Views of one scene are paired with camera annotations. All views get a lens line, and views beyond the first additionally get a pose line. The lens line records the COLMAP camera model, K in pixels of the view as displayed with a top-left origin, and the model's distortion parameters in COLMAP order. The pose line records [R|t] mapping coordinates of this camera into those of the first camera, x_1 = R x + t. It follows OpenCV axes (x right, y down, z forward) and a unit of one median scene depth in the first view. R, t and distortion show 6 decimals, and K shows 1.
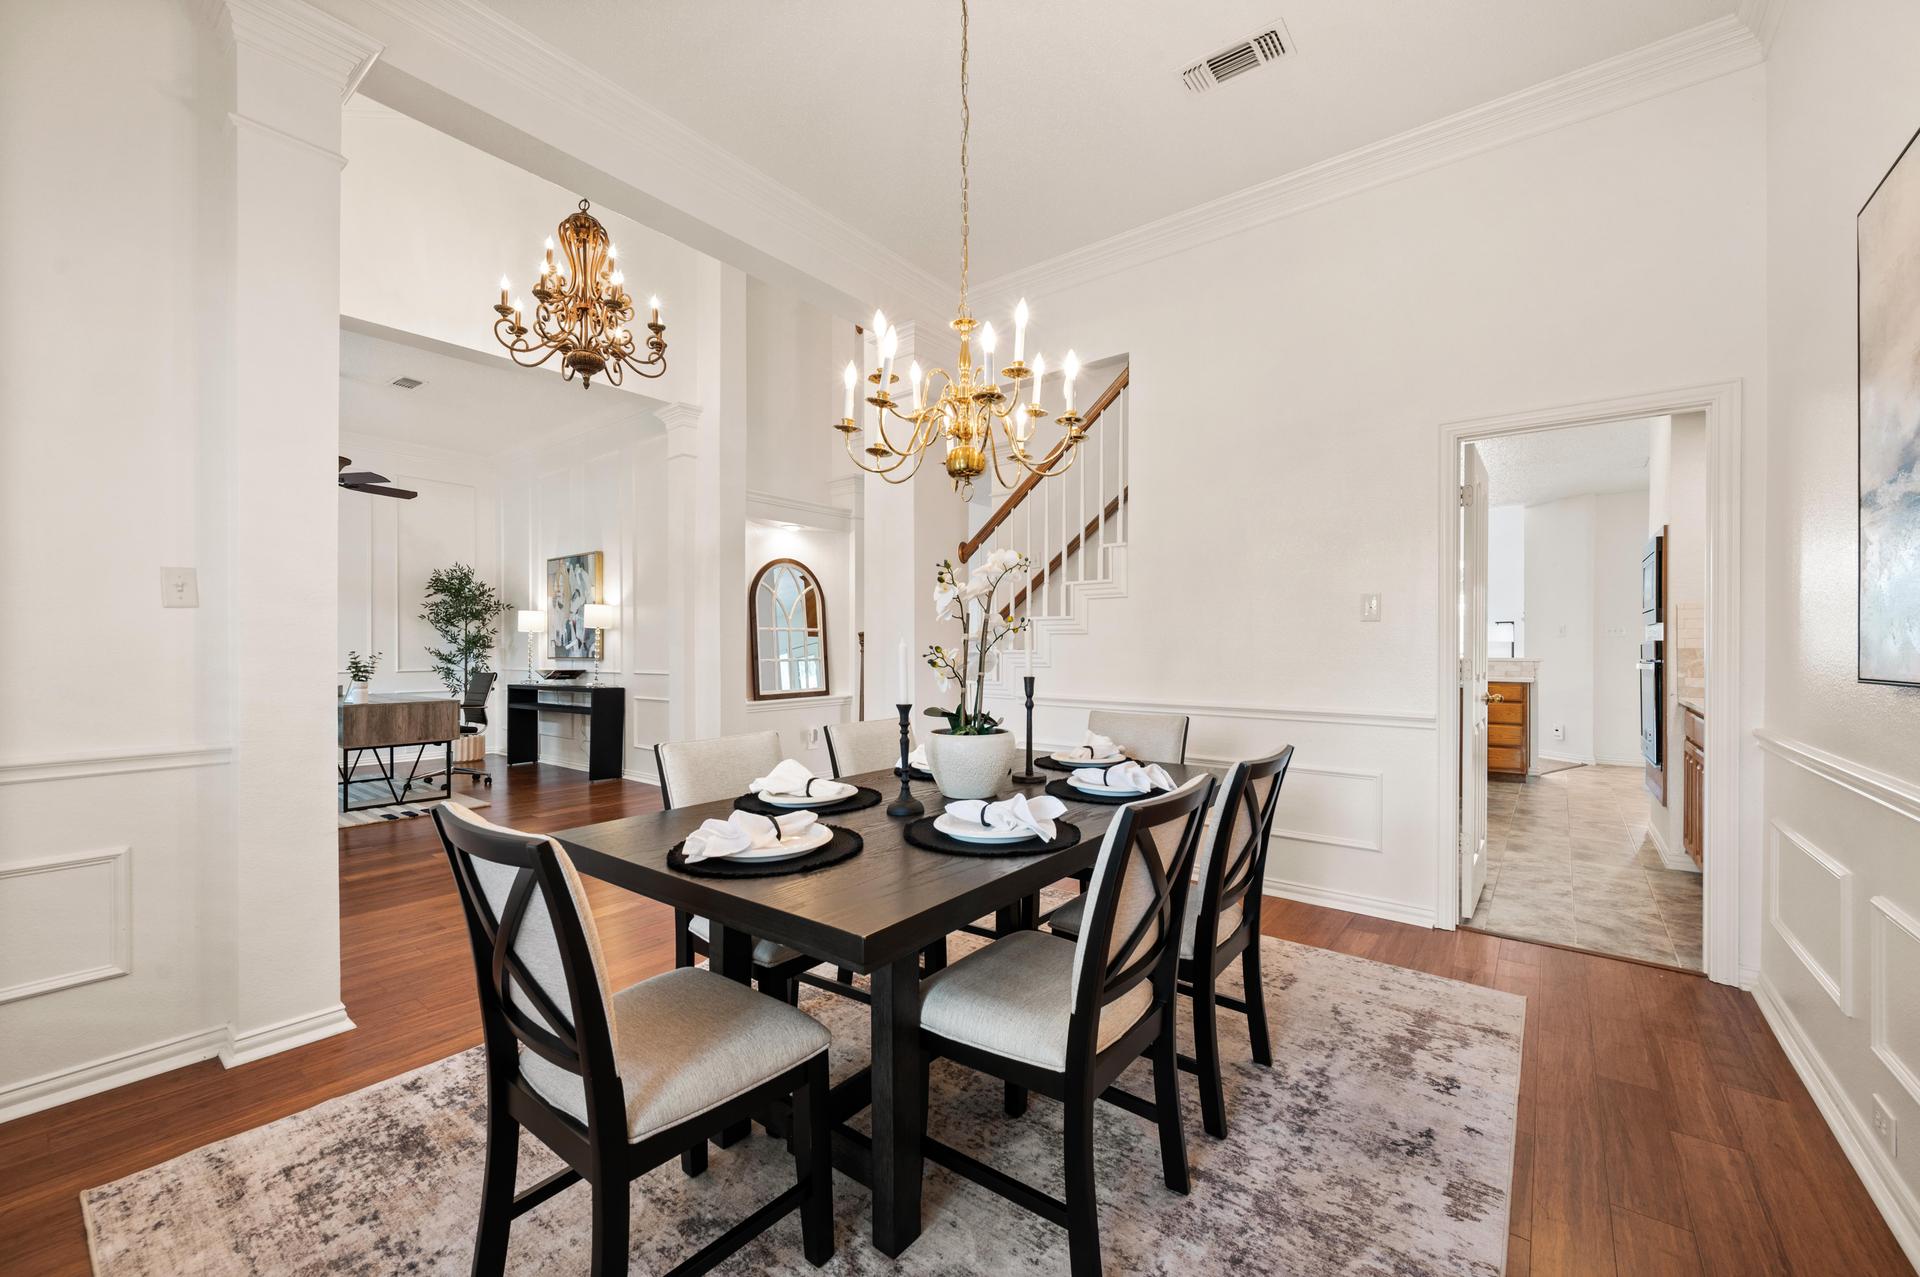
lens RADIAL K [[759.6, 0, 964.2], [0, 759.6, 646.5], [0, 0, 1]] dist [-0.006823, 0.001247]
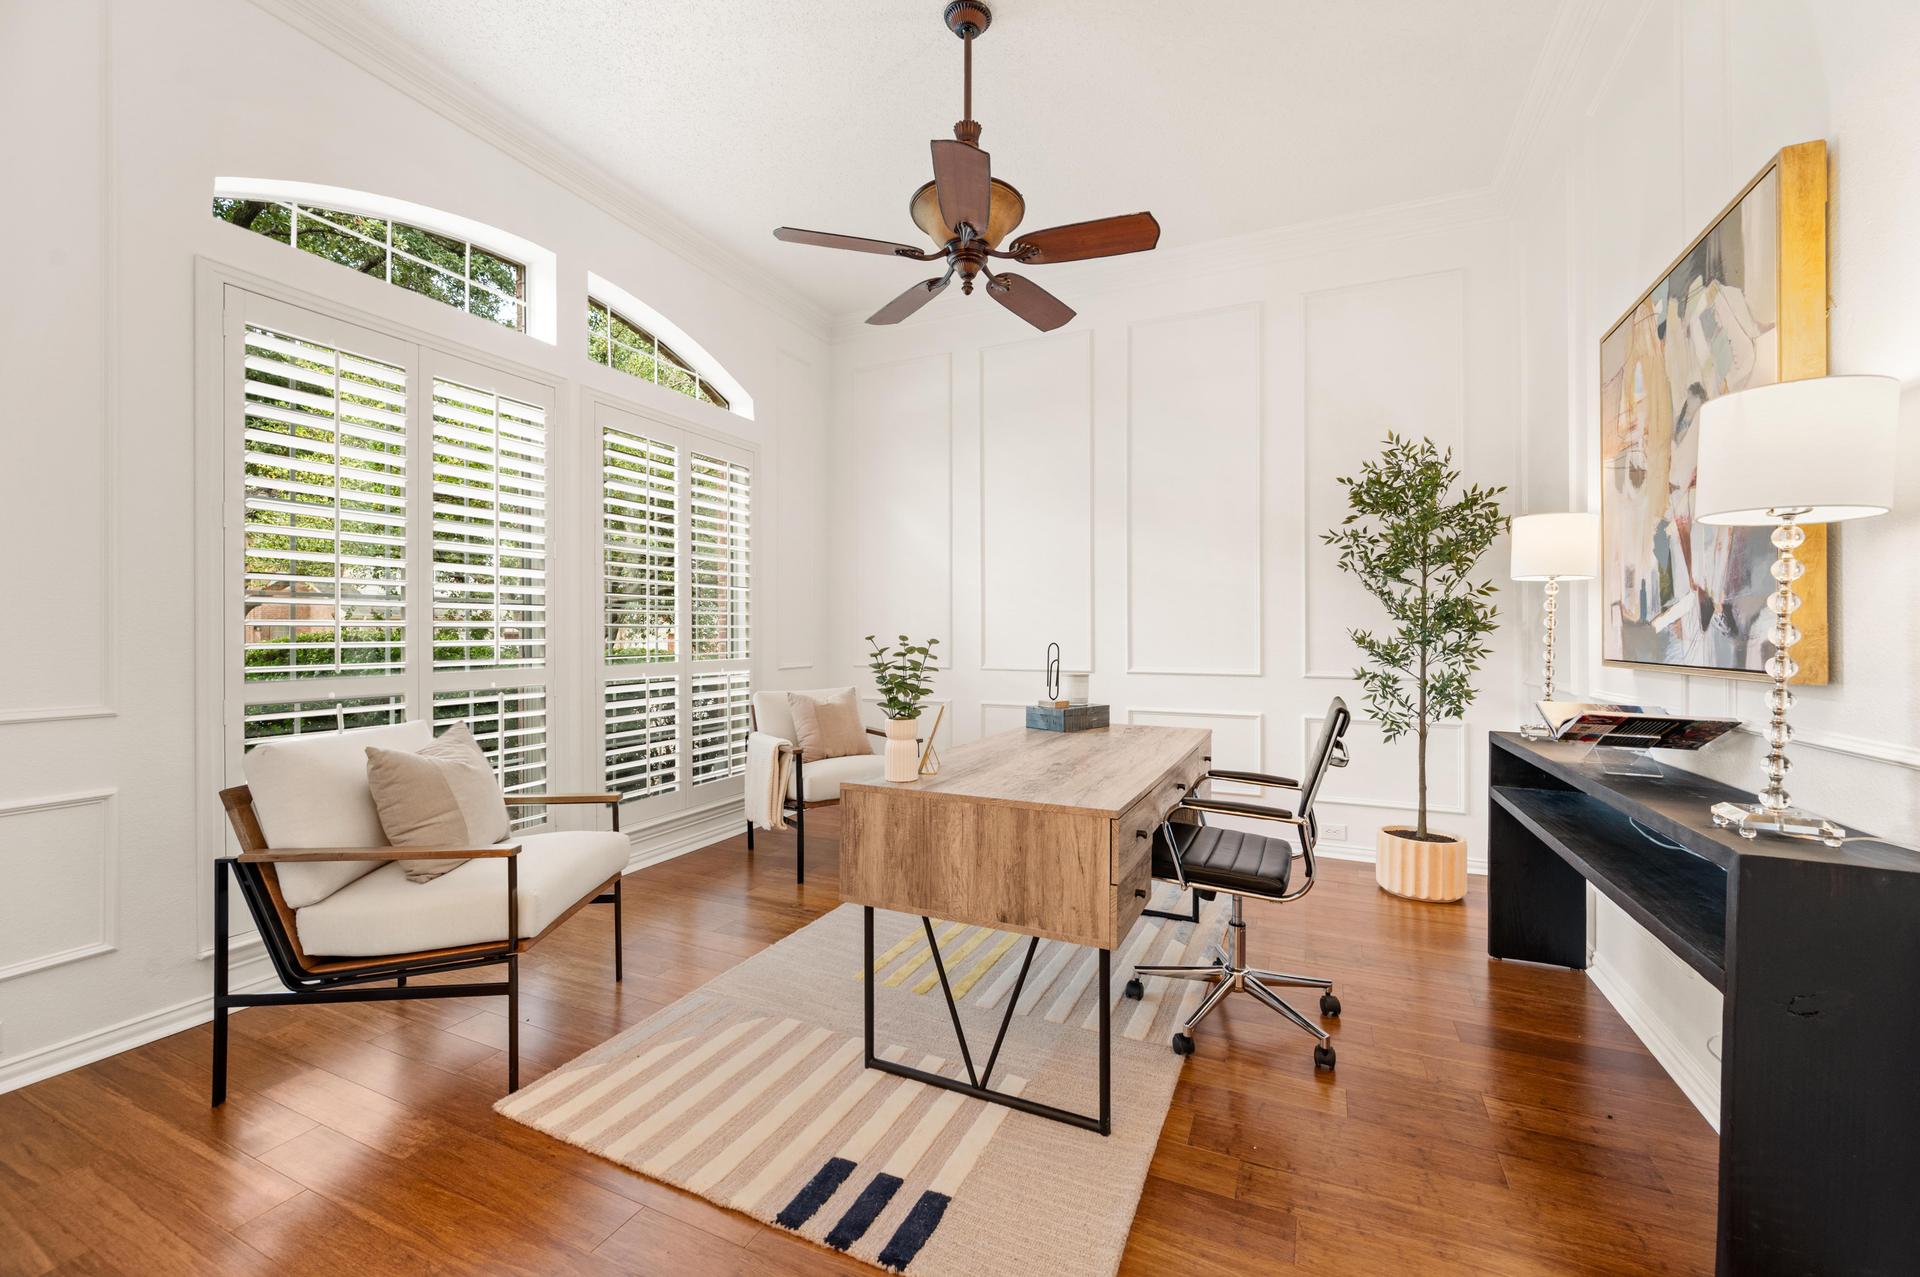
lens RADIAL K [[759.6, 0, 964.4], [0, 759.6, 634.5], [0, 0, 1]] dist [-0.006823, 0.001247]
pose [[0.231002, 0.002736, -0.972949, -0.316410], [0.000675, 0.999995, 0.002972, 0.003369], [0.972953, -0.001343, 0.230999, 0.688462]]
